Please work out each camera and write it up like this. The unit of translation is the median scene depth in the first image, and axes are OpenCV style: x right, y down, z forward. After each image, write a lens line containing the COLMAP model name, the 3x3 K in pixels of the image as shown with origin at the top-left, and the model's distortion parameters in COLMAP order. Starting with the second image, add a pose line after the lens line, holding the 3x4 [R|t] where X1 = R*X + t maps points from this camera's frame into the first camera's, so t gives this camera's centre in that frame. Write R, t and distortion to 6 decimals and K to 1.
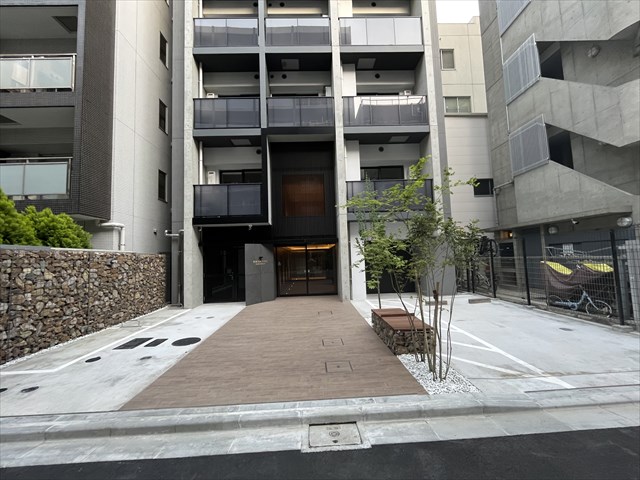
lens RADIAL K [[263.2, 0, 320.0], [0, 263.2, 240.0], [0, 0, 1]] dist [-0.002745, 0.000110]
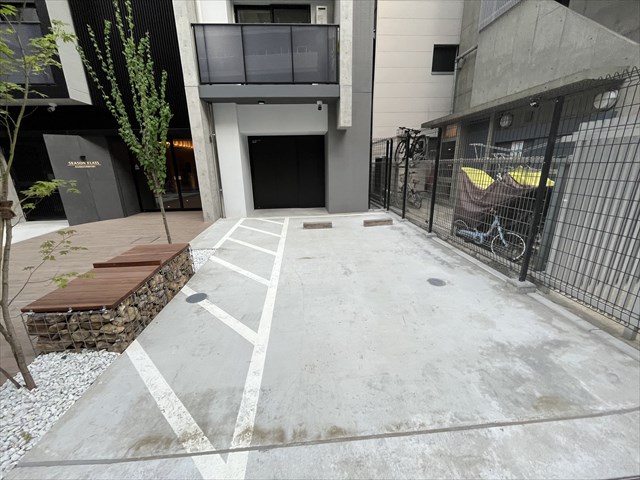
lens RADIAL K [[263.2, 0, 320.0], [0, 263.2, 240.0], [0, 0, 1]] dist [-0.002745, 0.000110]
pose [[0.999111, 0.002217, 0.042089, 0.551826], [-0.016626, 0.938364, 0.345250, 0.036471], [-0.038729, -0.345643, 0.937567, 0.406167]]
